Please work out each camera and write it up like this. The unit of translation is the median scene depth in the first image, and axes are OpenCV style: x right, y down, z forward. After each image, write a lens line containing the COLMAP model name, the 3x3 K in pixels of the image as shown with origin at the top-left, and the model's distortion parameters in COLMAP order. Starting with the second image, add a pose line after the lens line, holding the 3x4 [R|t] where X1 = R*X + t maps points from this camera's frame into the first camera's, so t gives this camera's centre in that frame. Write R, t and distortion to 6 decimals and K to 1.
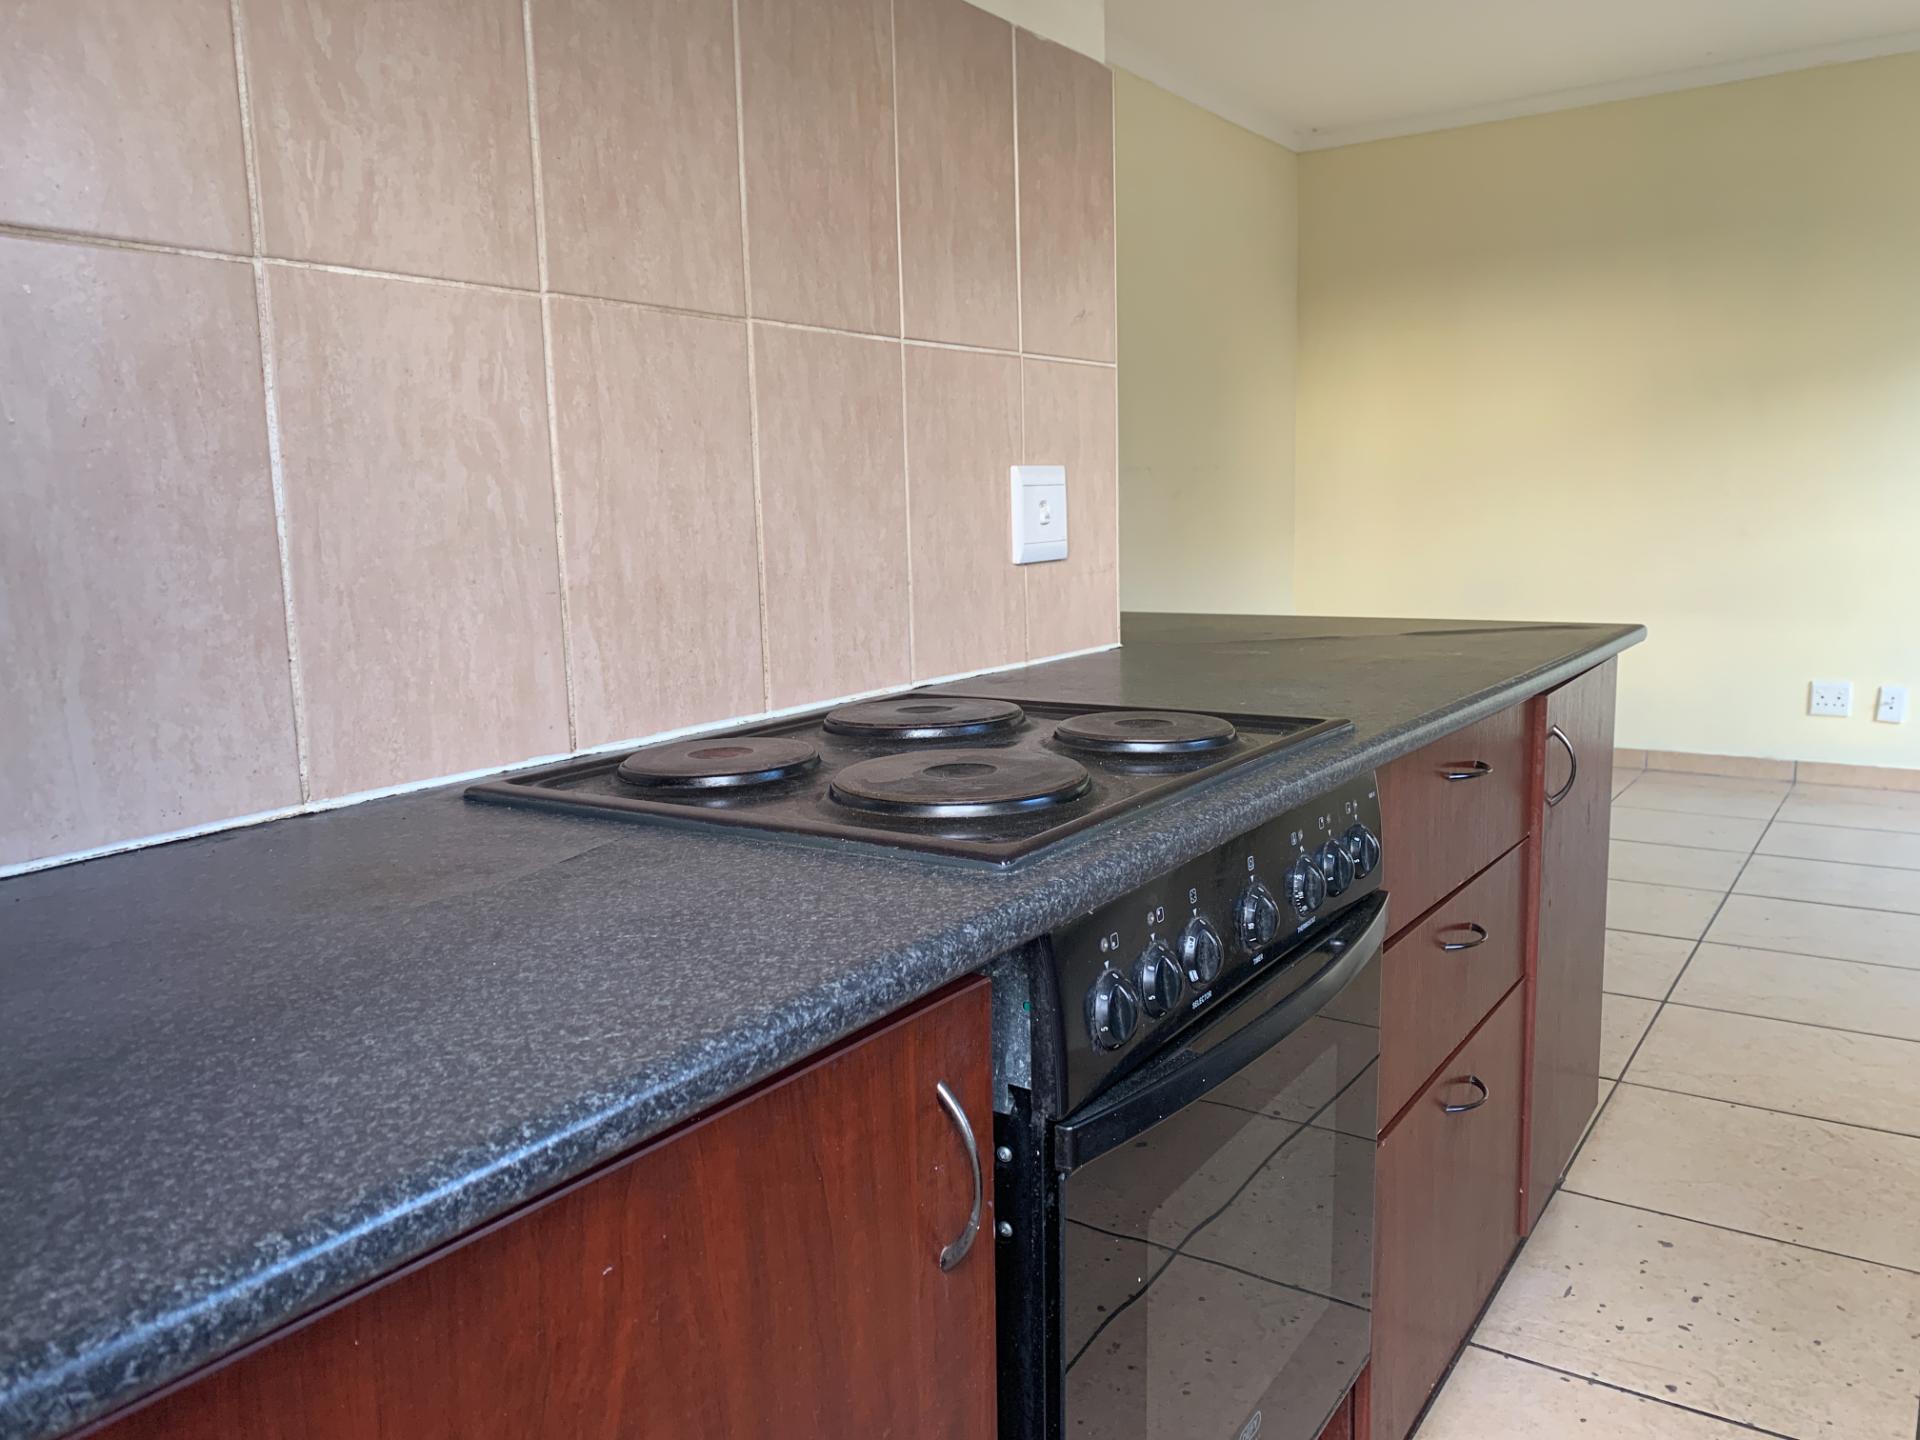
lens RADIAL K [[1466.3, 0, 967.3], [0, 1466.3, 709.5], [0, 0, 1]] dist [0.047769, -0.051830]
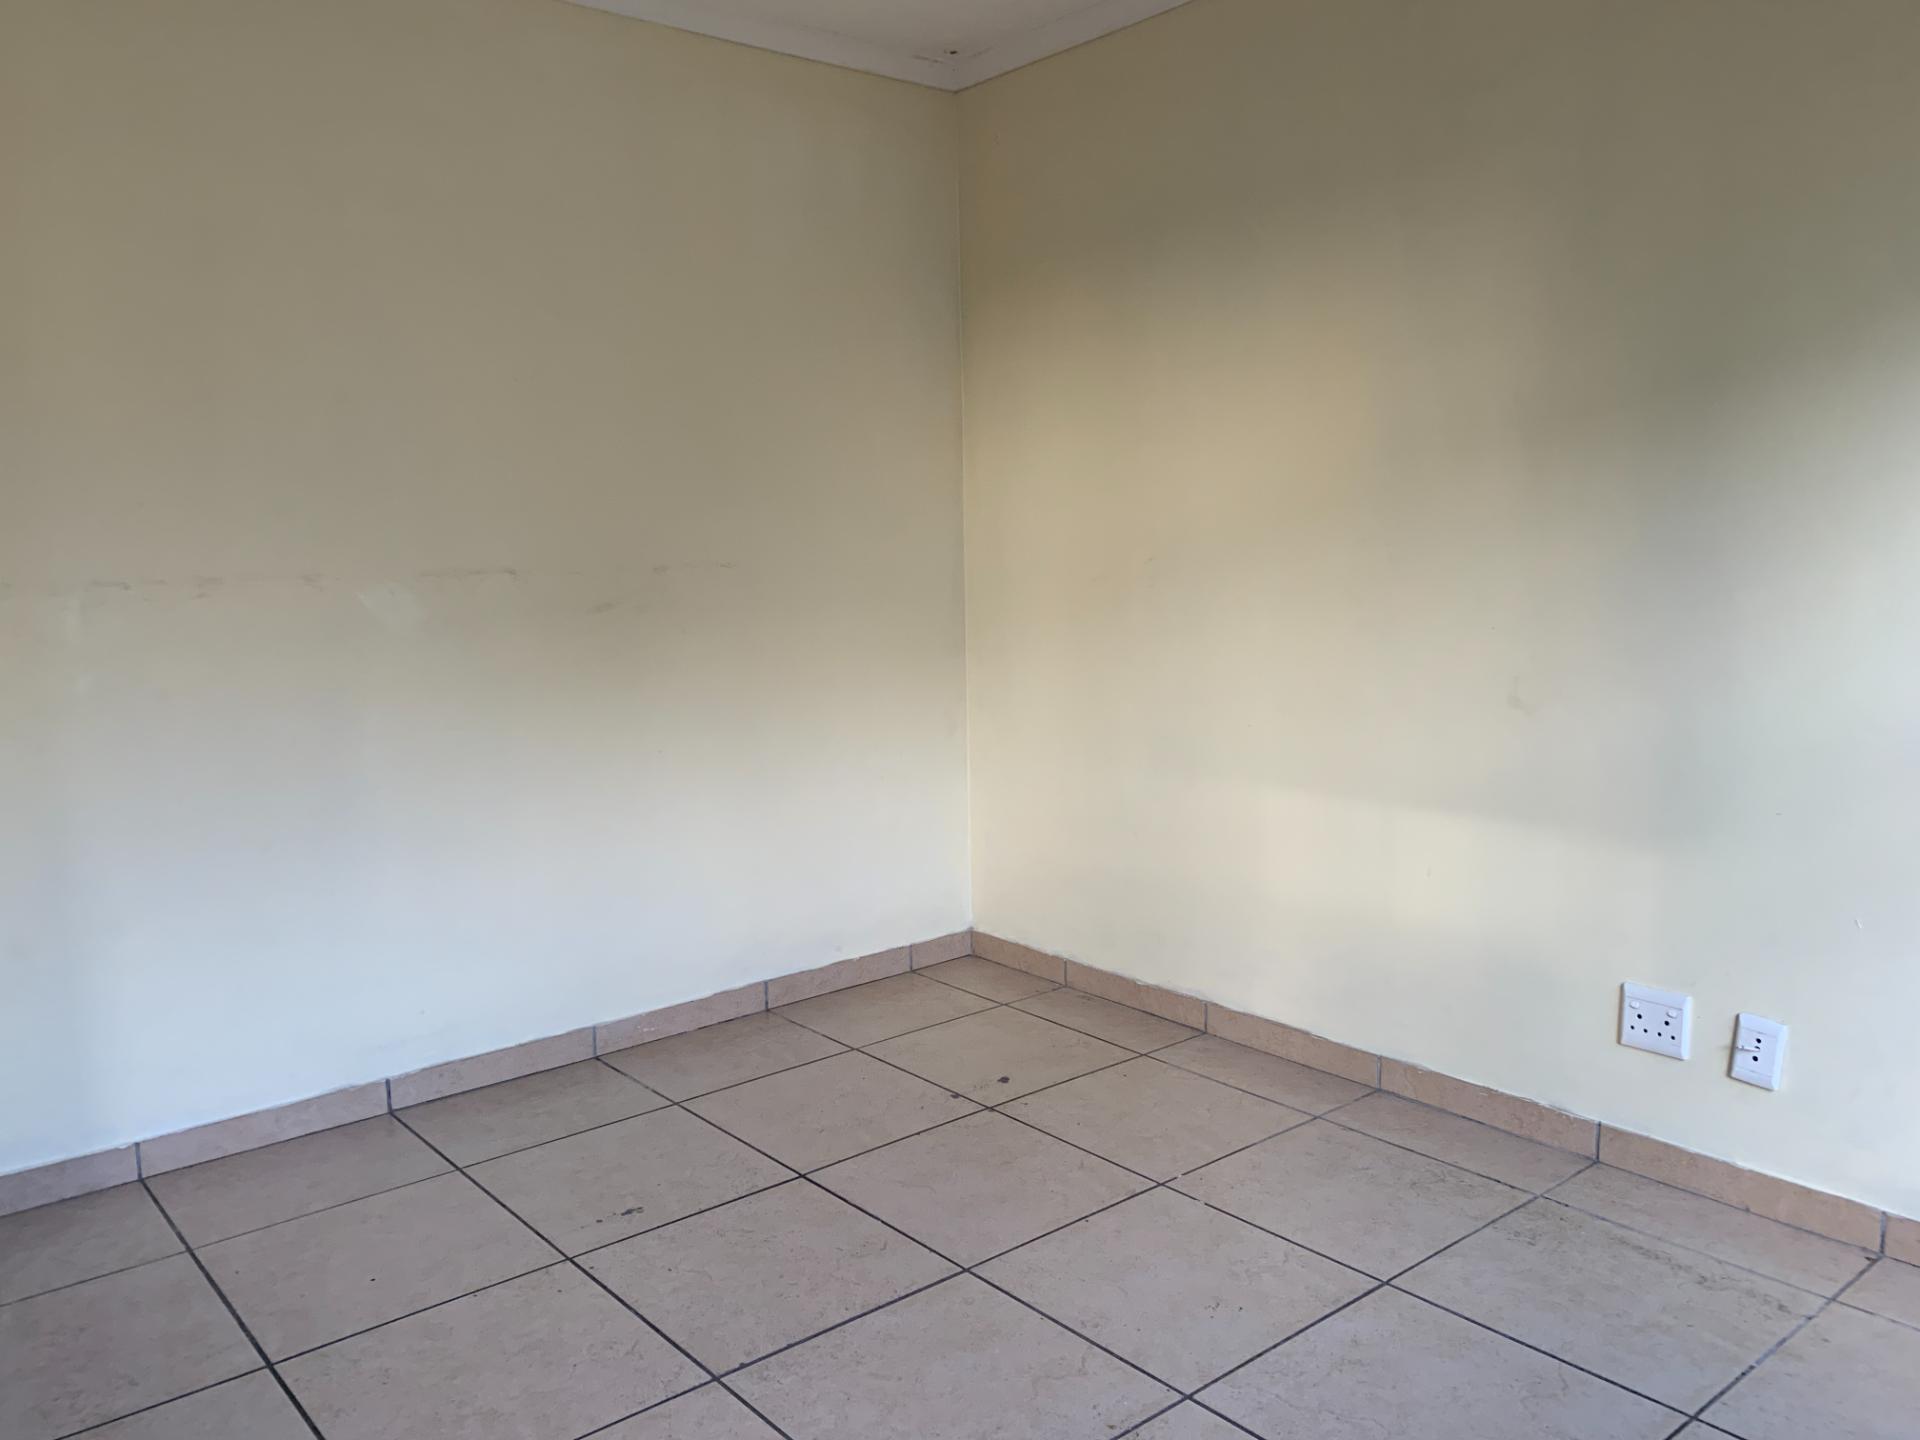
lens RADIAL K [[1466.3, 0, 946.2], [0, 1466.3, 723.0], [0, 0, 1]] dist [0.047769, -0.051830]
pose [[0.959289, 0.045793, -0.278689, 1.608198], [-0.047876, 0.998853, -0.000670, -0.341490], [0.278339, 0.013985, 0.960381, 1.386117]]
